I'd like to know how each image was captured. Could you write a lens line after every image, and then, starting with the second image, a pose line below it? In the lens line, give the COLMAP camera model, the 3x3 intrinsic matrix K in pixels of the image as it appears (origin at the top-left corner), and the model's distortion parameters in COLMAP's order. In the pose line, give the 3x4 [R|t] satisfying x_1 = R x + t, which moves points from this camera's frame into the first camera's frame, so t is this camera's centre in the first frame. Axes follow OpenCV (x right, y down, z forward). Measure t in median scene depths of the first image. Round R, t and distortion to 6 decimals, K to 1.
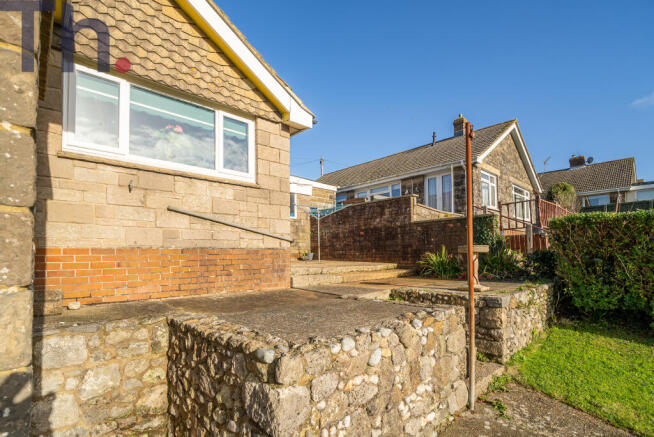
lens RADIAL K [[306.6, 0, 316.4], [0, 306.6, 247.6], [0, 0, 1]] dist [-0.006798, 0.000890]
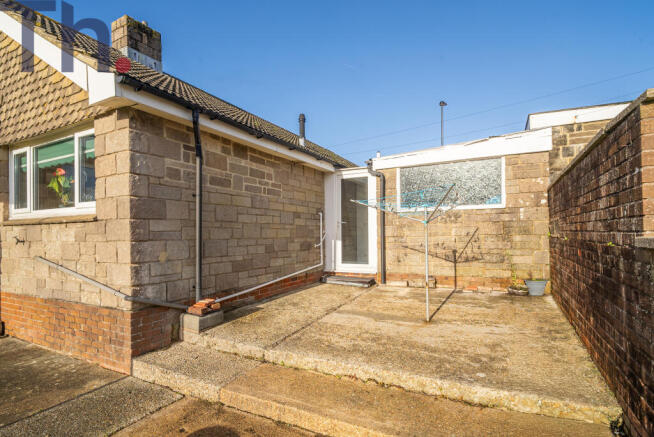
lens RADIAL K [[322.3, 0, 342.1], [0, 322.3, 234.3], [0, 0, 1]] dist [-0.009246, 0.000617]
pose [[0.356750, 0.013692, -0.934100, 0.693269], [0.034816, 0.999003, 0.027941, -0.160339], [0.933551, -0.042490, 0.355917, 1.246068]]
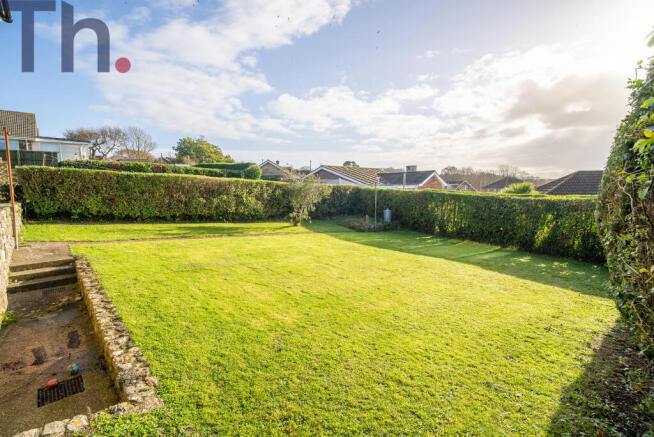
lens RADIAL K [[306.6, 0, 331.0], [0, 306.6, 216.4], [0, 0, 1]] dist [-0.006798, 0.000890]
pose [[-0.020534, -0.083682, 0.996281, -1.165476], [-0.014318, 0.996413, 0.083398, 0.021324], [-0.999687, -0.012553, -0.021658, -0.867554]]
